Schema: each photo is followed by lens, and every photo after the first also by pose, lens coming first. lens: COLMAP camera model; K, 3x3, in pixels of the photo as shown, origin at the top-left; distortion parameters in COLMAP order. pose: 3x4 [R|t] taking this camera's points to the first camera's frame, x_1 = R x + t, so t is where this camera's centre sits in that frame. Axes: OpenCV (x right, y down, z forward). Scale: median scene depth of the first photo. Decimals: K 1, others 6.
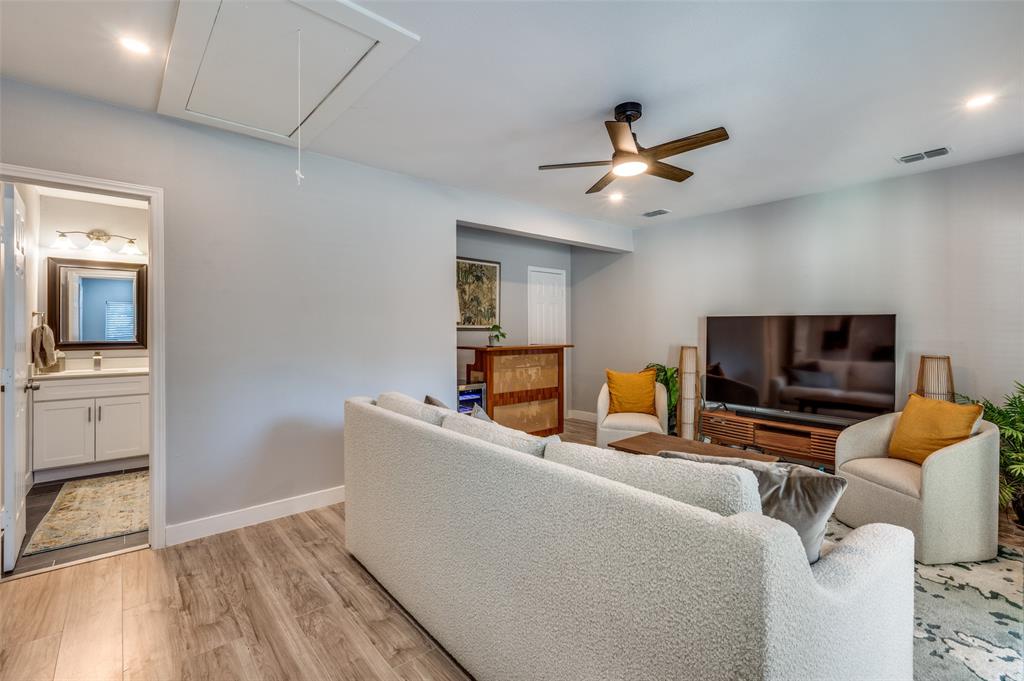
lens RADIAL K [[460.2, 0, 512.0], [0, 460.2, 331.7], [0, 0, 1]] dist [0.000708, 0.000131]
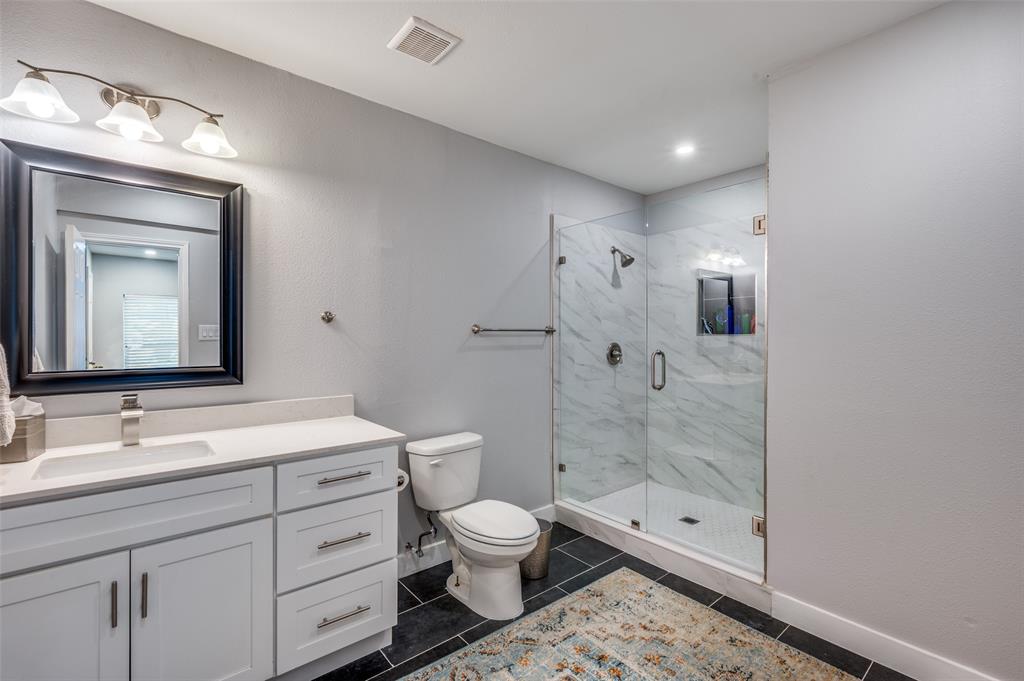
lens RADIAL K [[457.6, 0, 512.0], [0, 457.6, 340.5], [0, 0, 1]] dist [0.001979, 0.000201]
pose [[0.999968, -0.000612, -0.007968, -0.585452], [0.000608, 1.000000, -0.000534, -0.002463], [0.007968, 0.000529, 0.999968, 0.627211]]
